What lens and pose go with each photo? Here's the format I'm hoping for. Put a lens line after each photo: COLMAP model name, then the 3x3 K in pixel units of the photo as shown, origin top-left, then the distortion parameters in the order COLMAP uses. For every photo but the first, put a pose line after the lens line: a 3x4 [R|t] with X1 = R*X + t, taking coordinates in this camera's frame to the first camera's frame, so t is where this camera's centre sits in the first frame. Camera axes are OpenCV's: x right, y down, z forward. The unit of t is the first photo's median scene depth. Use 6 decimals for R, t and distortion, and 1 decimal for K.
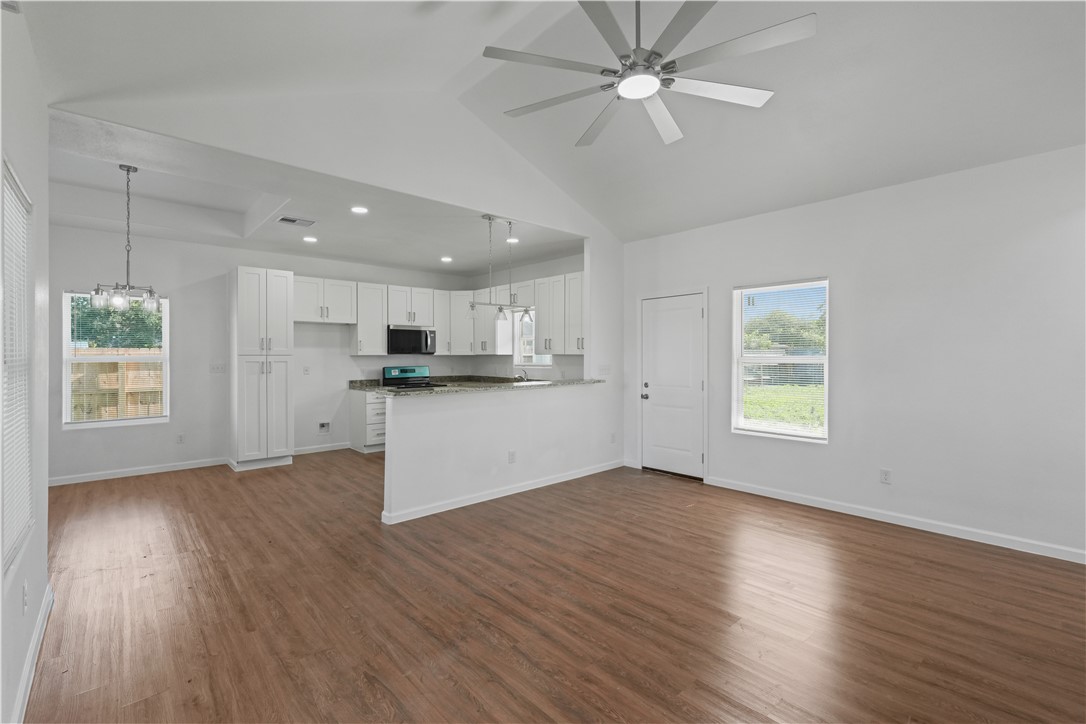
lens RADIAL K [[479.8, 0, 547.5], [0, 479.8, 355.0], [0, 0, 1]] dist [0.003367, 0.001334]
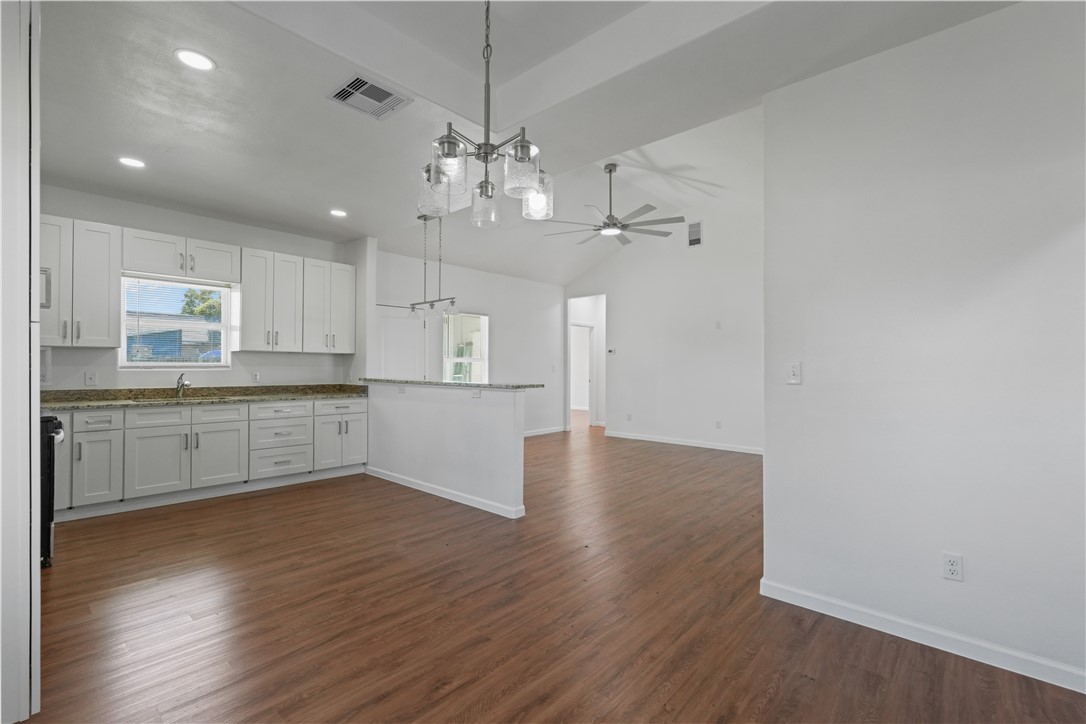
lens RADIAL K [[479.8, 0, 543.7], [0, 479.8, 364.6], [0, 0, 1]] dist [0.003367, 0.001334]
pose [[-0.101605, 0.002190, 0.994822, -1.137475], [-0.005582, 0.999981, -0.002771, 0.027779], [-0.994809, -0.005834, -0.101591, 0.892991]]
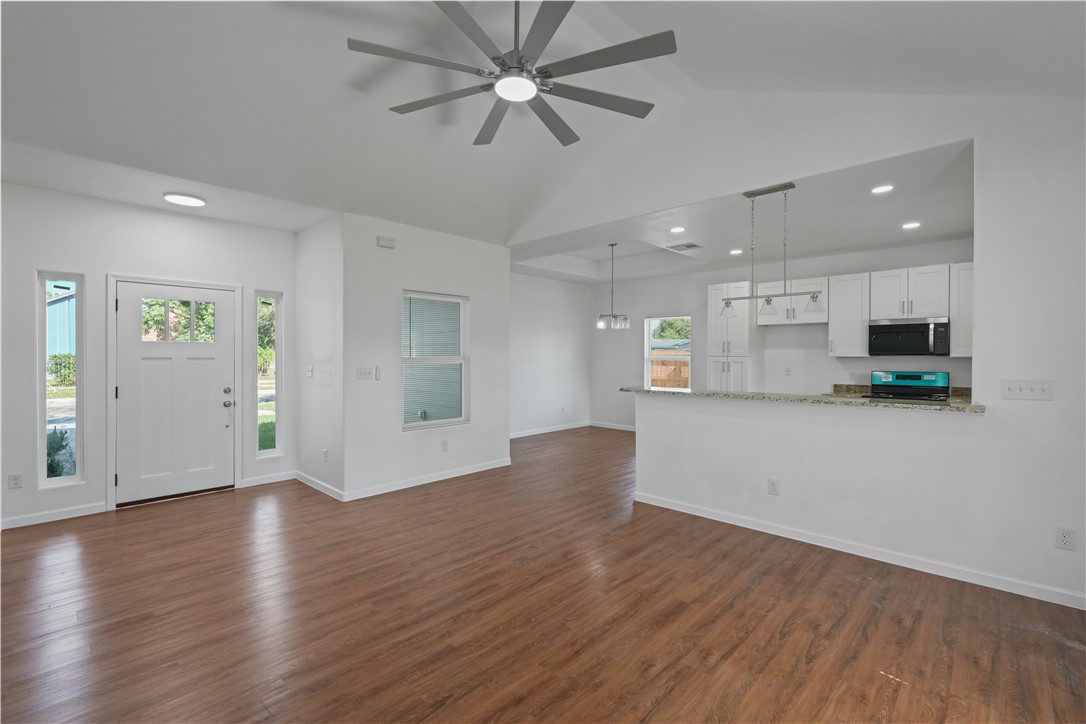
lens RADIAL K [[479.8, 0, 546.2], [0, 479.8, 359.9], [0, 0, 1]] dist [0.003367, 0.001334]
pose [[0.071999, 0.013566, -0.997312, 0.699096], [-0.001957, 0.999907, 0.013460, -0.007023], [0.997403, 0.000983, 0.072019, 0.583567]]
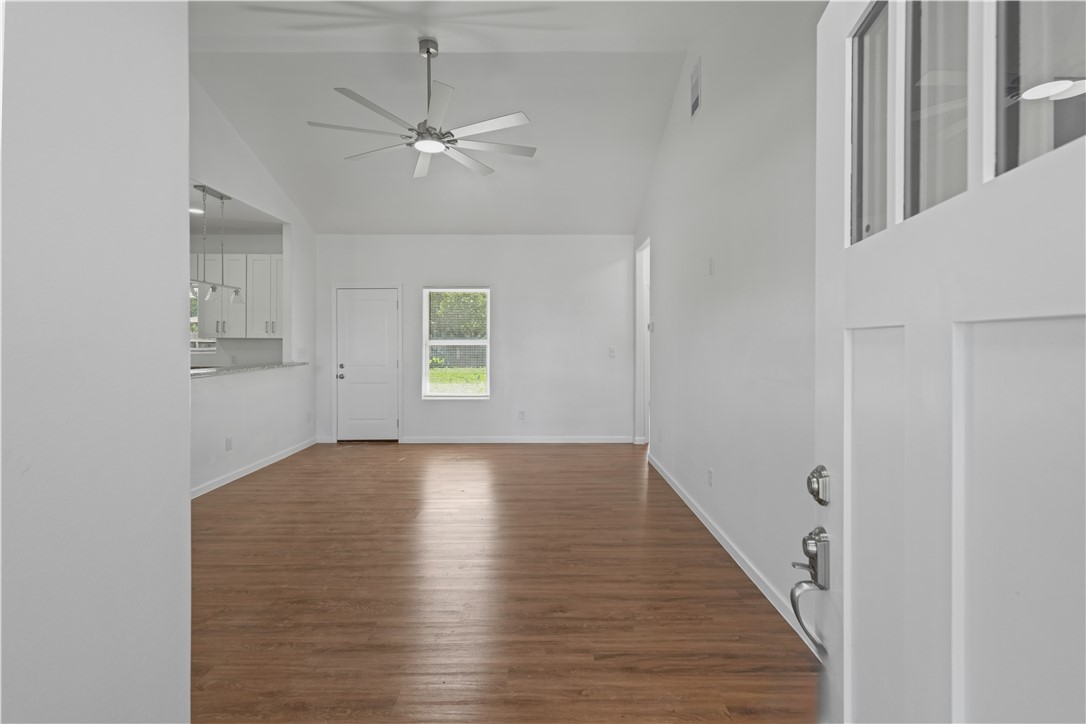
lens RADIAL K [[479.8, 0, 547.6], [0, 479.8, 346.9], [0, 0, 1]] dist [0.003367, 0.001334]
pose [[0.669402, -0.004283, 0.742888, -0.368434], [-0.002653, 0.999963, 0.008156, 0.009533], [-0.742895, -0.007430, 0.669366, -0.117360]]
